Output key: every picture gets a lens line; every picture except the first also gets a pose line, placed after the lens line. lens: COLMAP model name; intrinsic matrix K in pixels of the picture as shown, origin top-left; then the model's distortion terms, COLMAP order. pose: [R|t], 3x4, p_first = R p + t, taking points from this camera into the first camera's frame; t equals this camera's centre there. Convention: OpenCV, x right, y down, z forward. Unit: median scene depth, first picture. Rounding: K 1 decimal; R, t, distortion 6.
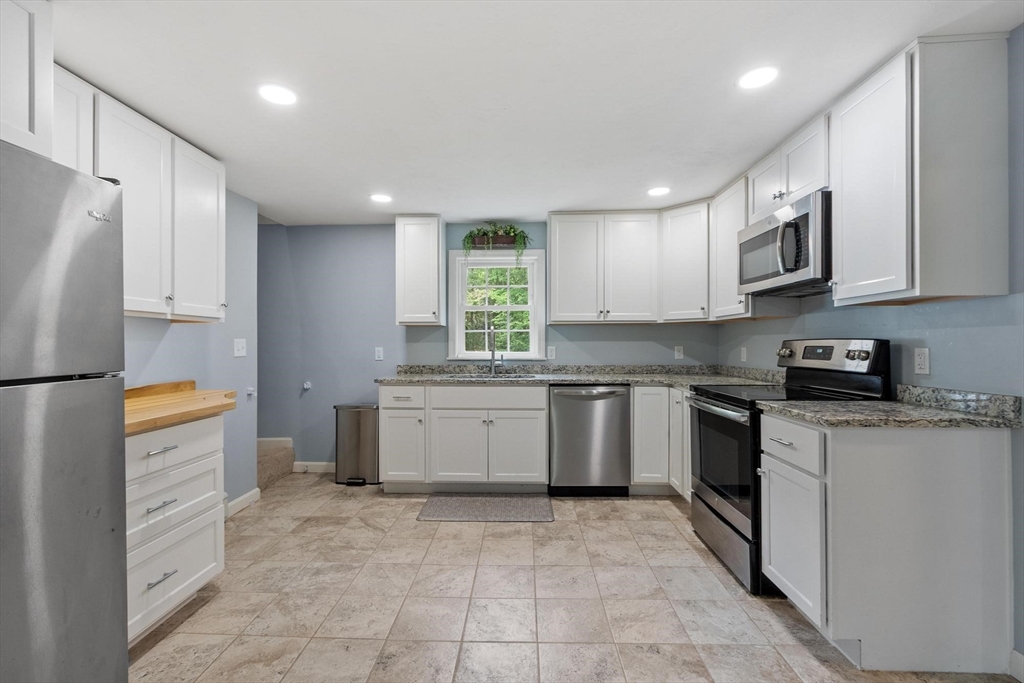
lens RADIAL K [[448.2, 0, 498.9], [0, 448.2, 340.5], [0, 0, 1]] dist [-0.000536, -0.000282]
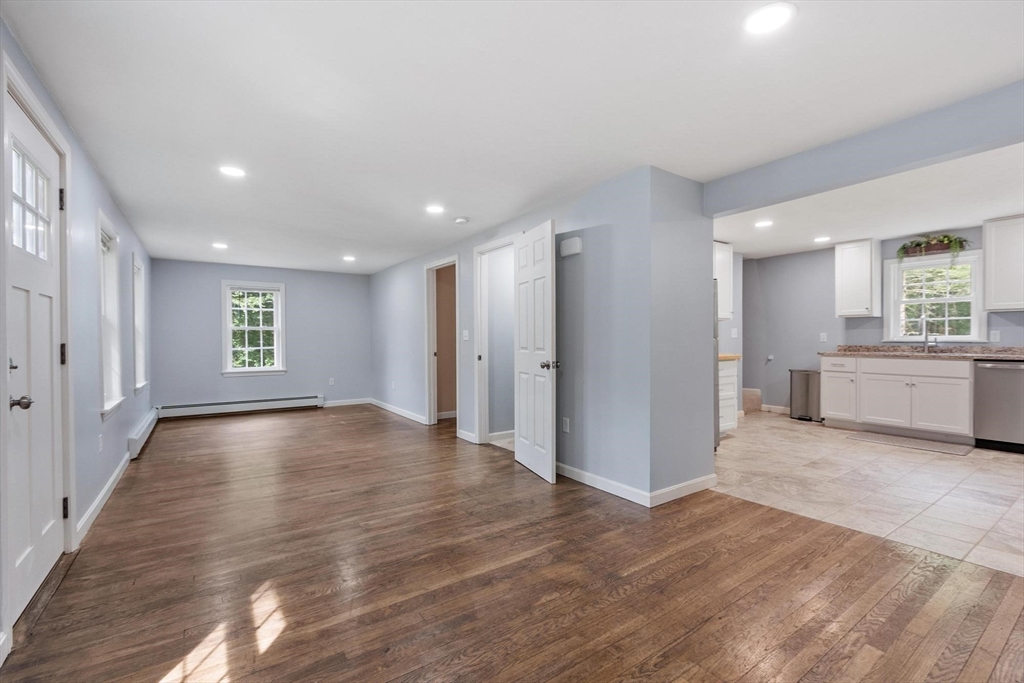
lens RADIAL K [[448.2, 0, 509.0], [0, 448.2, 343.3], [0, 0, 1]] dist [-0.000536, -0.000282]
pose [[0.616297, 0.007378, -0.787480, 0.296667], [0.010232, 0.999797, 0.017375, 0.015125], [0.787448, -0.018765, 0.616096, -0.833359]]
